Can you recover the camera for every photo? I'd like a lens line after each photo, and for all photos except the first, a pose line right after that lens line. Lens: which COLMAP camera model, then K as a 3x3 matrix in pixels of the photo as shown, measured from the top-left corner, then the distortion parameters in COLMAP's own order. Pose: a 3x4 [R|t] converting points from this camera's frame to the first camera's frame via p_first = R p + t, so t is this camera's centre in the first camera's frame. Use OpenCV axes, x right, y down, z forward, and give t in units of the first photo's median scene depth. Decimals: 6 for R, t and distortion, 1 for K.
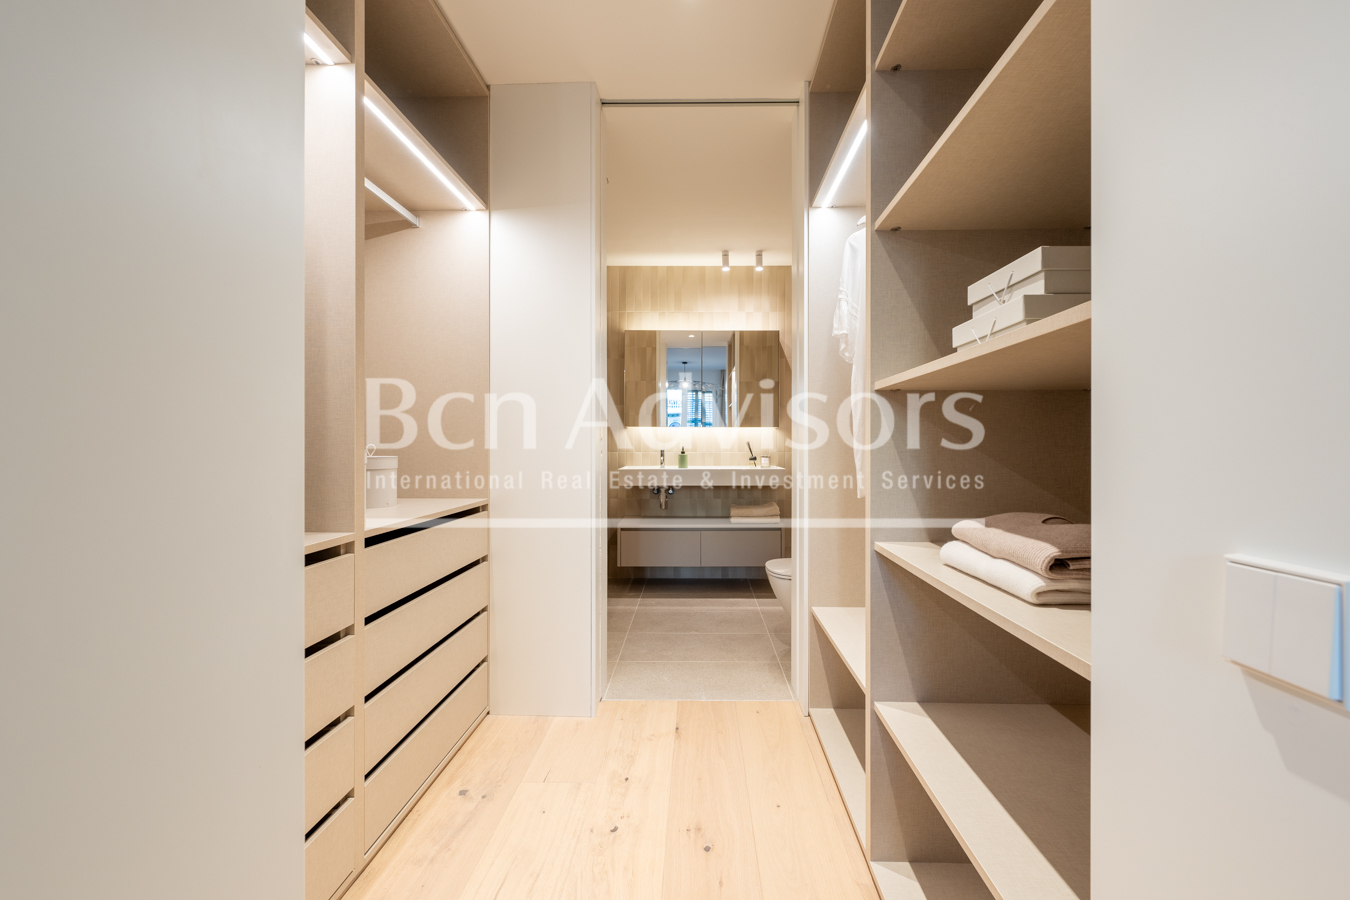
lens RADIAL K [[544.3, 0, 678.8], [0, 544.3, 444.1], [0, 0, 1]] dist [-0.002153, -0.000292]
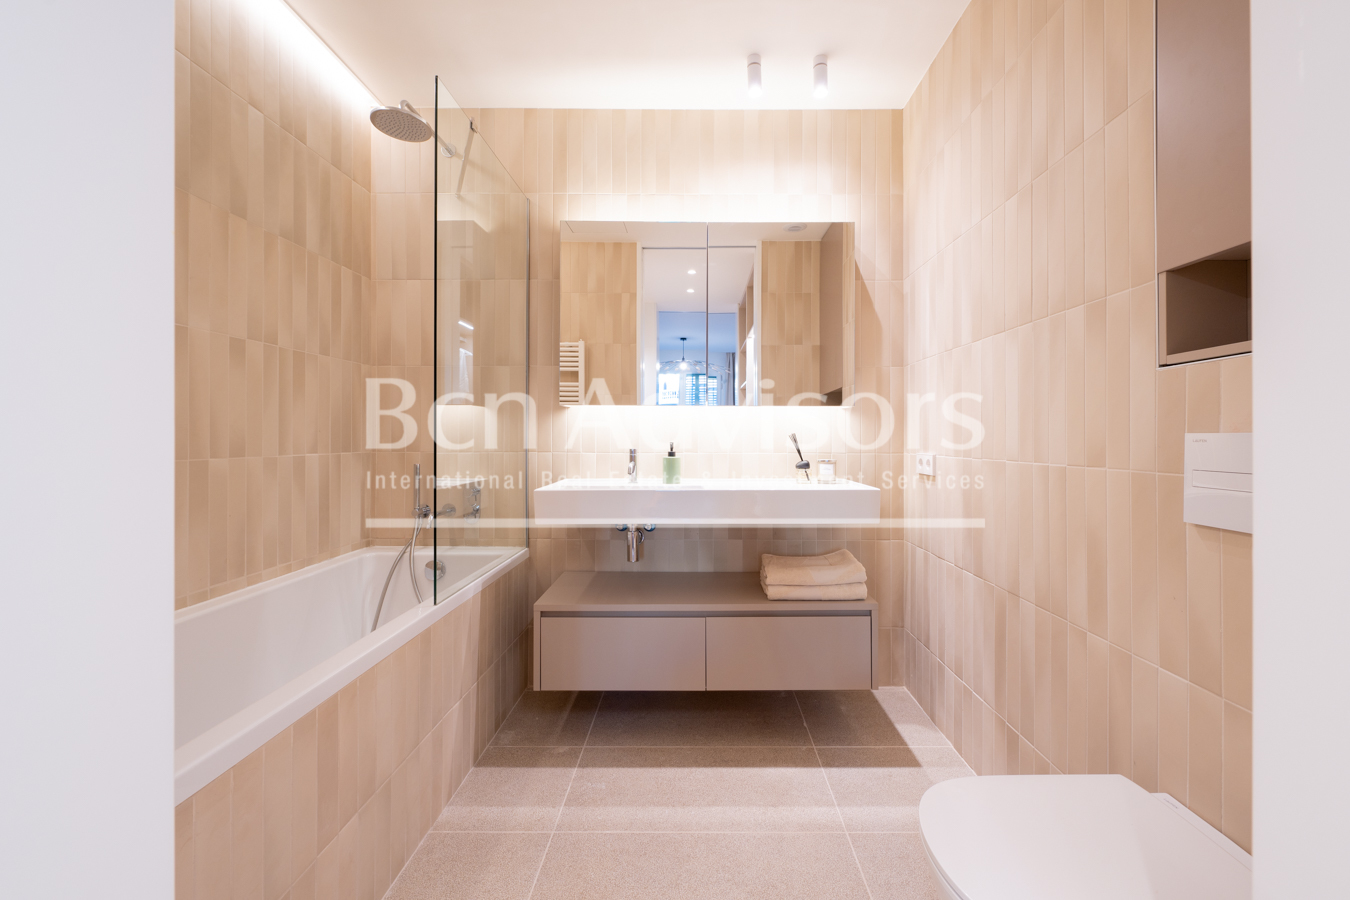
lens RADIAL K [[544.3, 0, 678.8], [0, 544.3, 444.1], [0, 0, 1]] dist [-0.002153, -0.000292]
pose [[0.999998, -0.000257, -0.002038, 0.015742], [0.000273, 0.999970, 0.007801, 0.001329], [0.002036, -0.007802, 0.999967, 0.465031]]
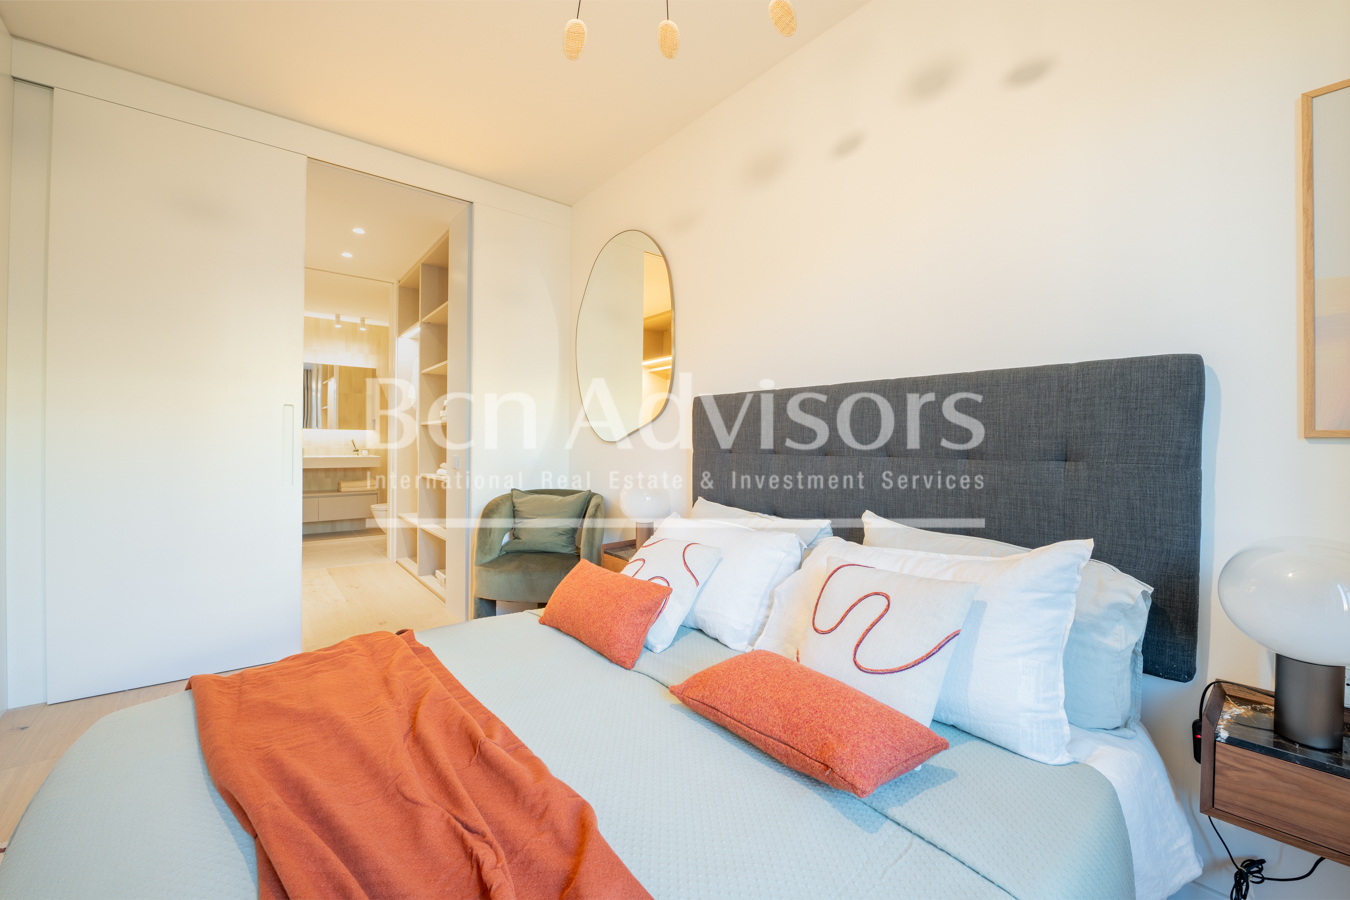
lens RADIAL K [[544.3, 0, 678.8], [0, 544.3, 444.1], [0, 0, 1]] dist [-0.002153, -0.000292]
pose [[0.757208, 0.008183, 0.653122, -0.171737], [-0.006551, 0.999966, -0.004933, 0.010432], [-0.653140, -0.000544, 0.757237, -0.731189]]
